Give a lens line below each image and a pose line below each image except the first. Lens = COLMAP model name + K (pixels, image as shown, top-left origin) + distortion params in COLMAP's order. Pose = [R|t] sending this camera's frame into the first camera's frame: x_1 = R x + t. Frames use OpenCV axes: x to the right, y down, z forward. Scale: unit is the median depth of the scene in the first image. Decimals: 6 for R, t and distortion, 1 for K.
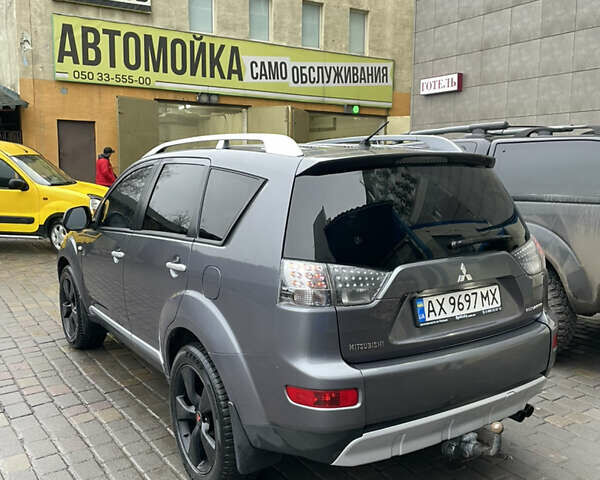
lens RADIAL K [[607.0, 0, 302.6], [0, 607.0, 240.4], [0, 0, 1]] dist [0.034012, 0.000000]
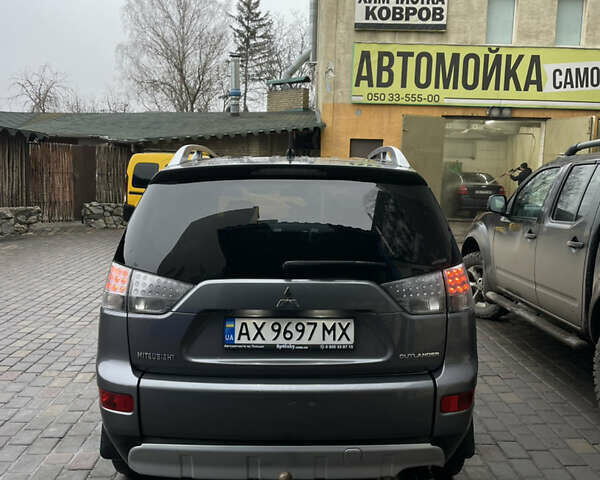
lens RADIAL K [[607.0, 0, 297.3], [0, 607.0, 239.2], [0, 0, 1]] dist [0.034012, 0.000000]
pose [[0.843017, 0.068285, -0.533535, 0.110688], [-0.083945, 0.996457, -0.005105, -0.004386], [0.531296, 0.049092, 0.845763, 0.036262]]
